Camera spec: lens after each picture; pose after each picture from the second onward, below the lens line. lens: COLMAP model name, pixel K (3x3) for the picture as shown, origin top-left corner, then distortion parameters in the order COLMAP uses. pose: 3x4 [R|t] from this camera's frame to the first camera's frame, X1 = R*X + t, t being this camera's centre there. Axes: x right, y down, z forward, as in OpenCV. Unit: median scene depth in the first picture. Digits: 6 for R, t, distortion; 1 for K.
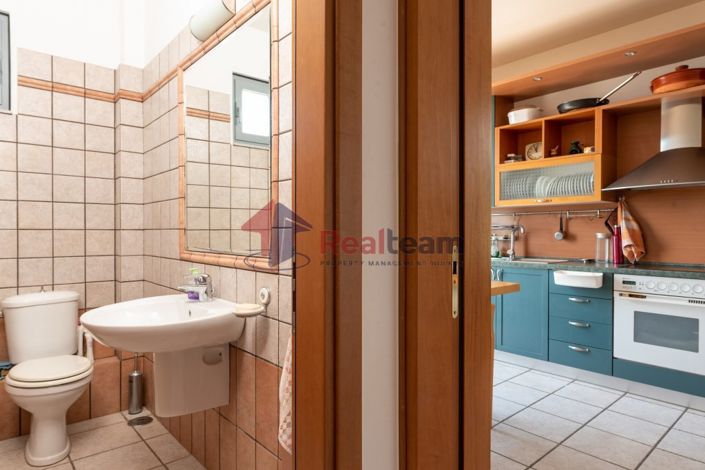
lens RADIAL K [[425.7, 0, 354.8], [0, 425.7, 235.3], [0, 0, 1]] dist [0.000794, 0.001410]
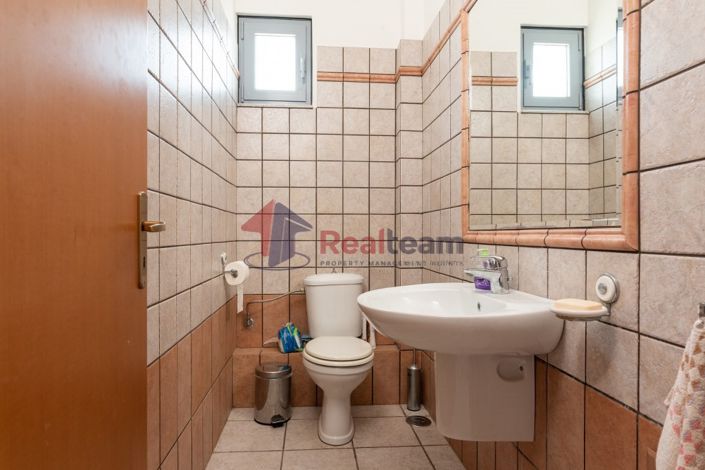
lens RADIAL K [[418.8, 0, 341.8], [0, 418.8, 235.5], [0, 0, 1]] dist [0.000759, 0.000058]
pose [[0.798192, 0.001144, -0.602402, -0.095824], [-0.004749, 0.999979, -0.004392, 0.044092], [0.602384, 0.006367, 0.798181, 0.185219]]
